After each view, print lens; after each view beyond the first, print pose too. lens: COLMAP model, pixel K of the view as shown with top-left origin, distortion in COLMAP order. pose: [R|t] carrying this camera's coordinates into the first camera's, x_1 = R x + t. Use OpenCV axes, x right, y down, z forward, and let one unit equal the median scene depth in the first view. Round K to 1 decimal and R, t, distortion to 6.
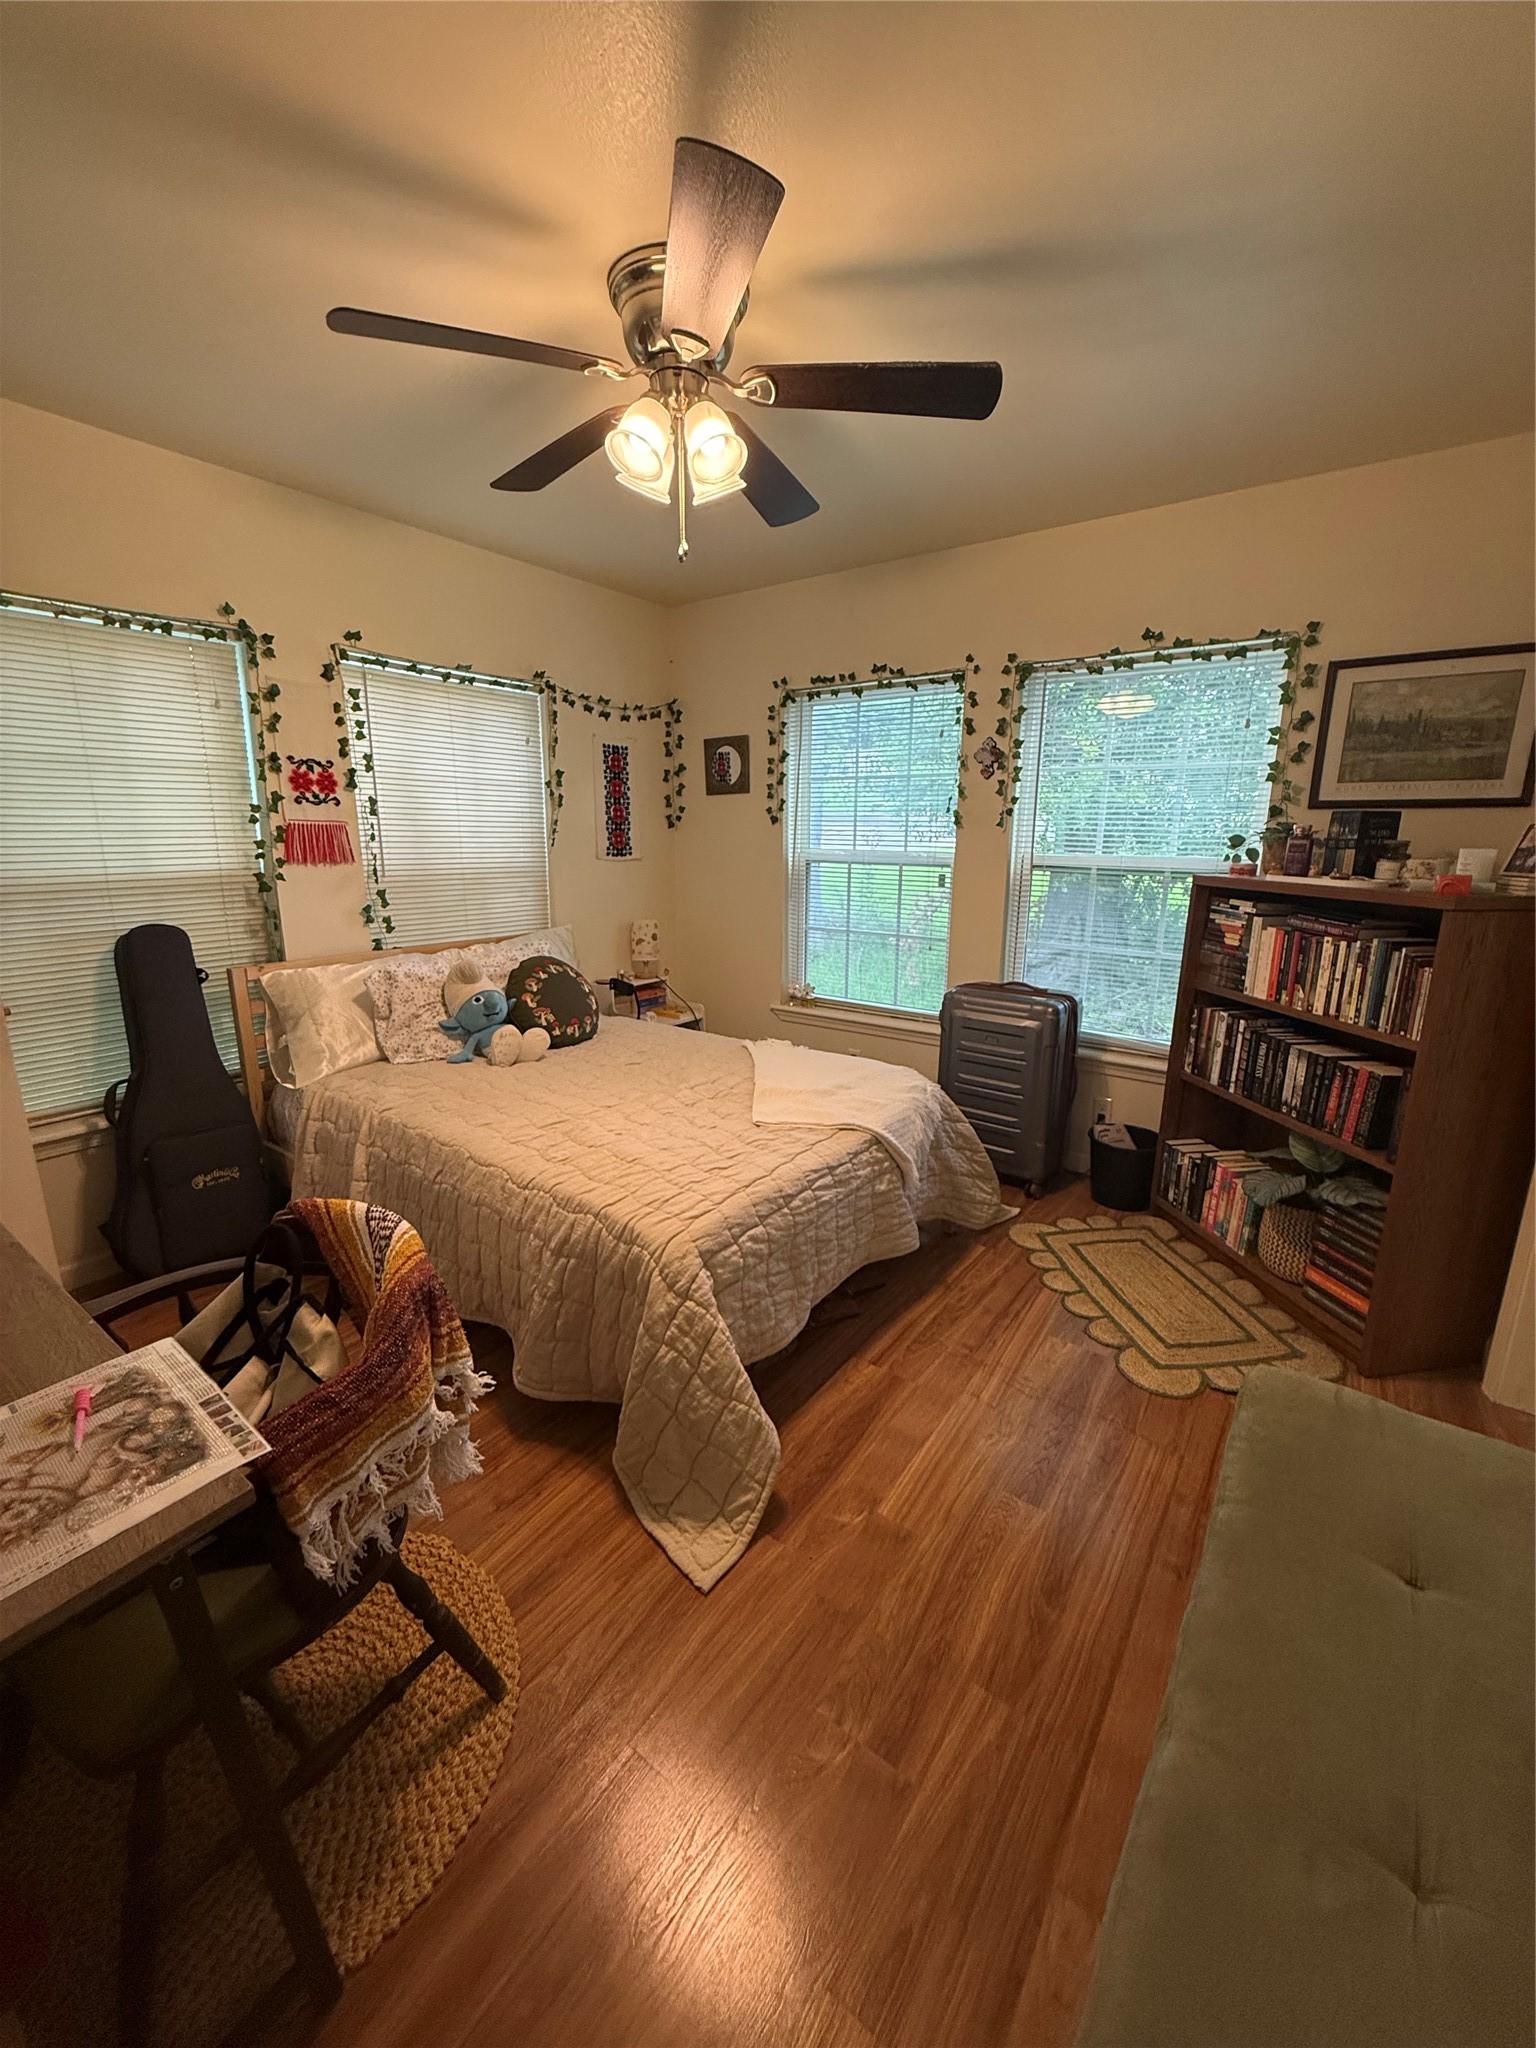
lens RADIAL K [[815.6, 0, 769.1], [0, 815.6, 1021.1], [0, 0, 1]] dist [0.000571, 0.000139]
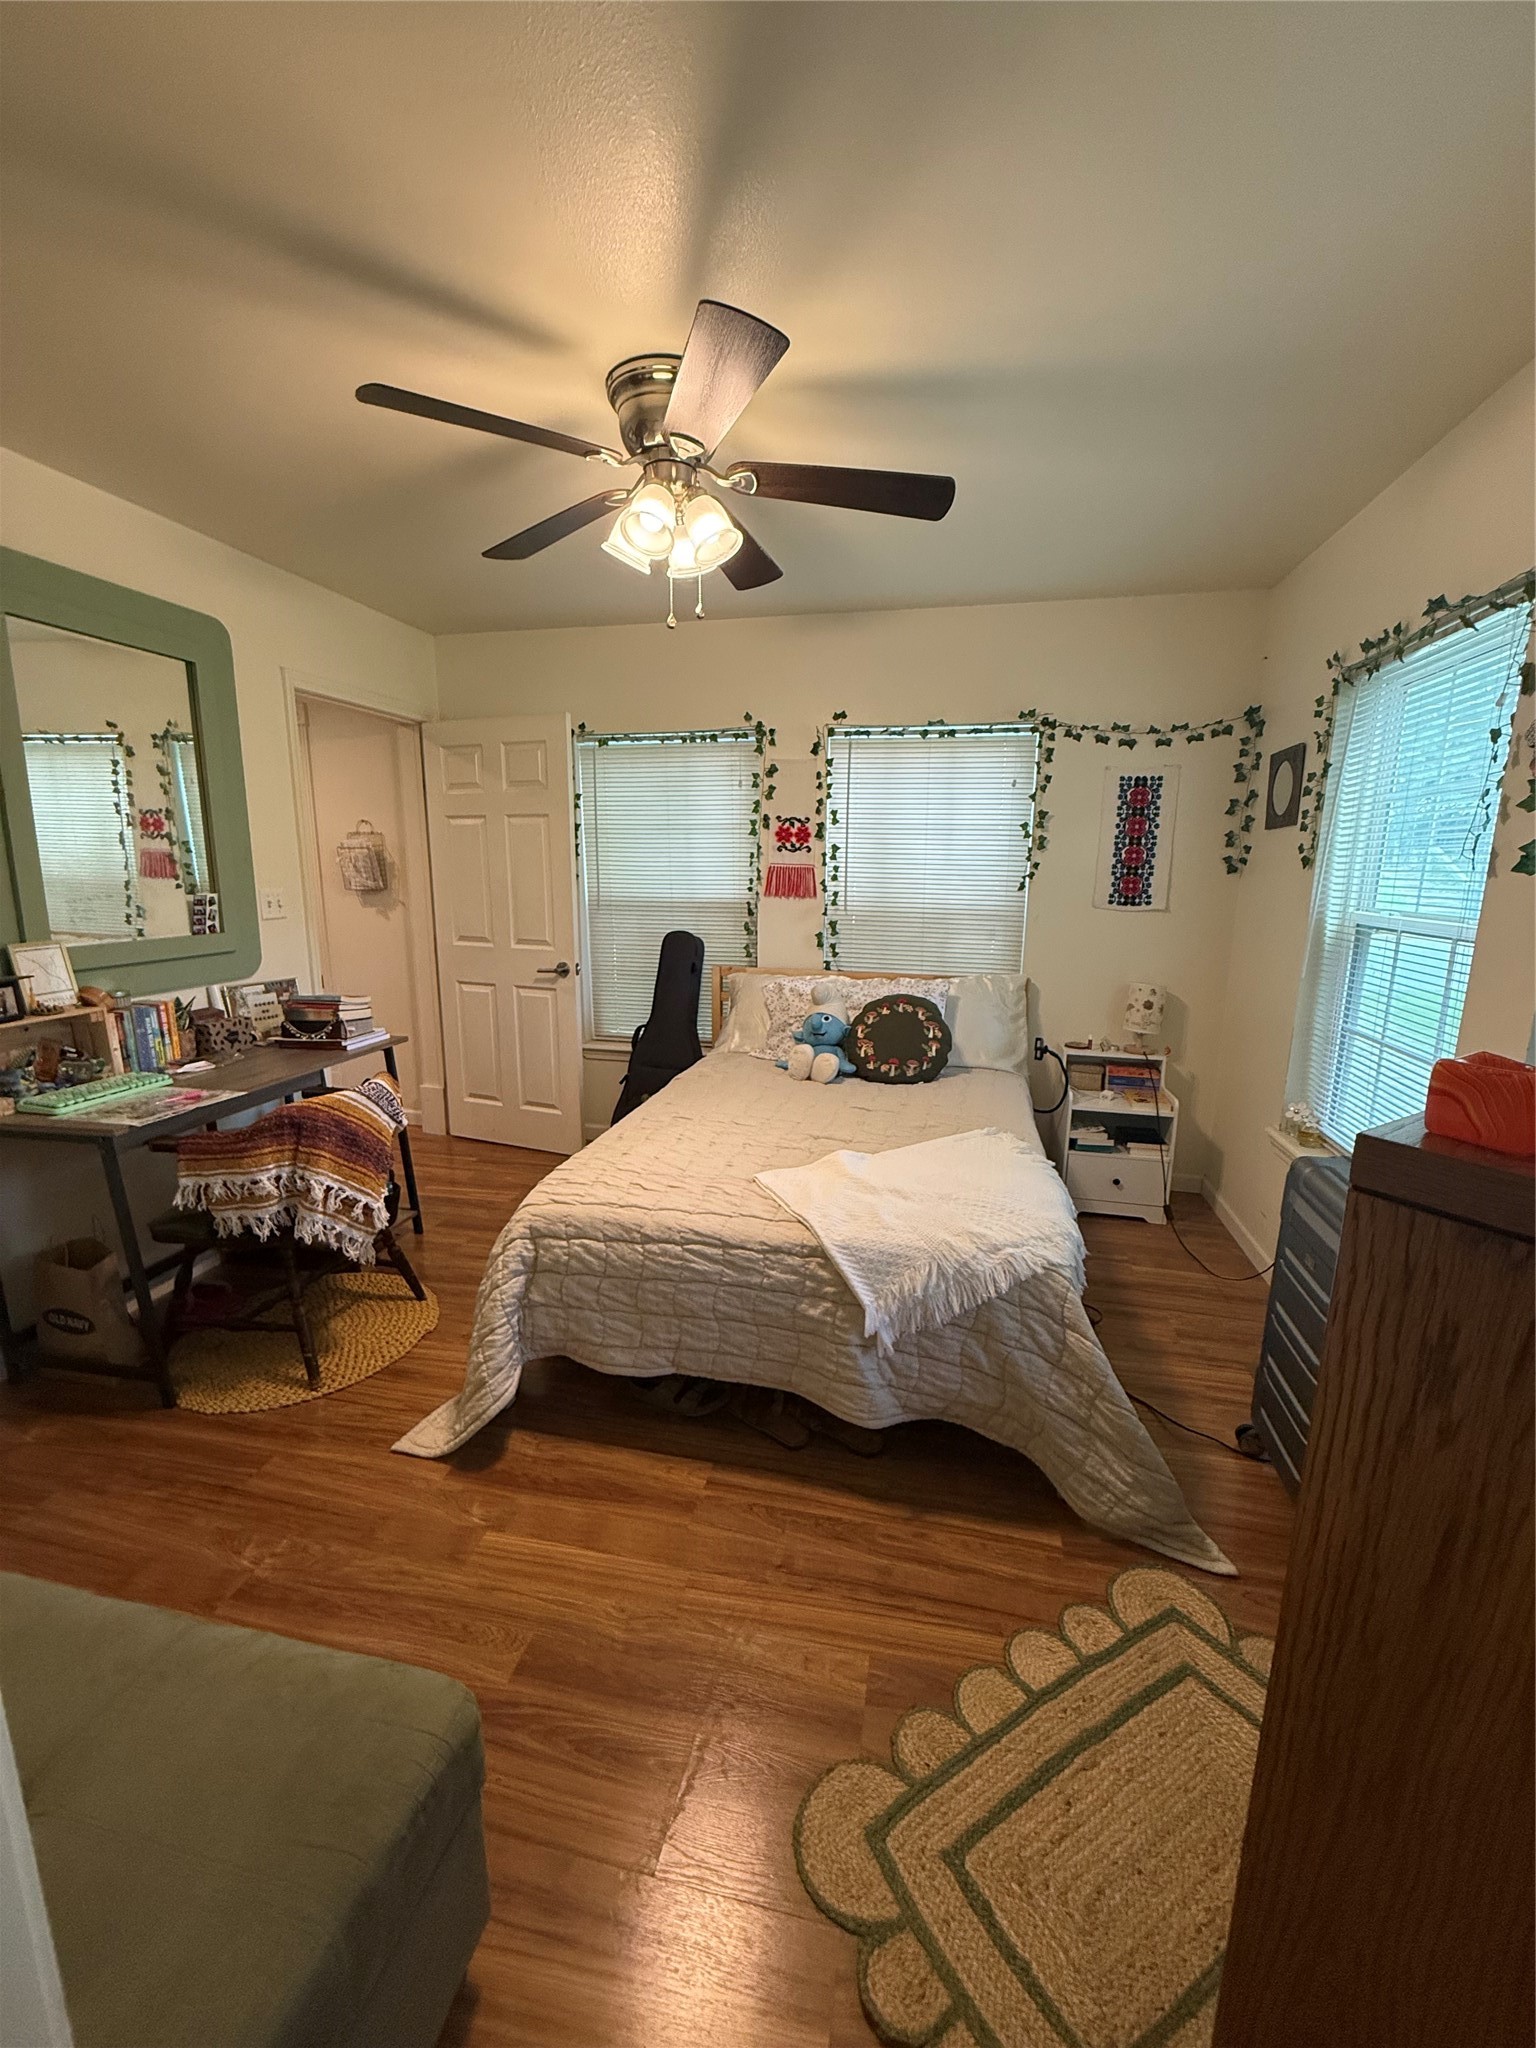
lens RADIAL K [[815.6, 0, 769.1], [0, 815.6, 1021.1], [0, 0, 1]] dist [0.000571, 0.000139]
pose [[0.399540, 0.170959, -0.900634, 0.650505], [-0.219568, 0.971706, 0.087045, -0.110567], [0.890033, 0.162972, 0.425772, 0.466994]]
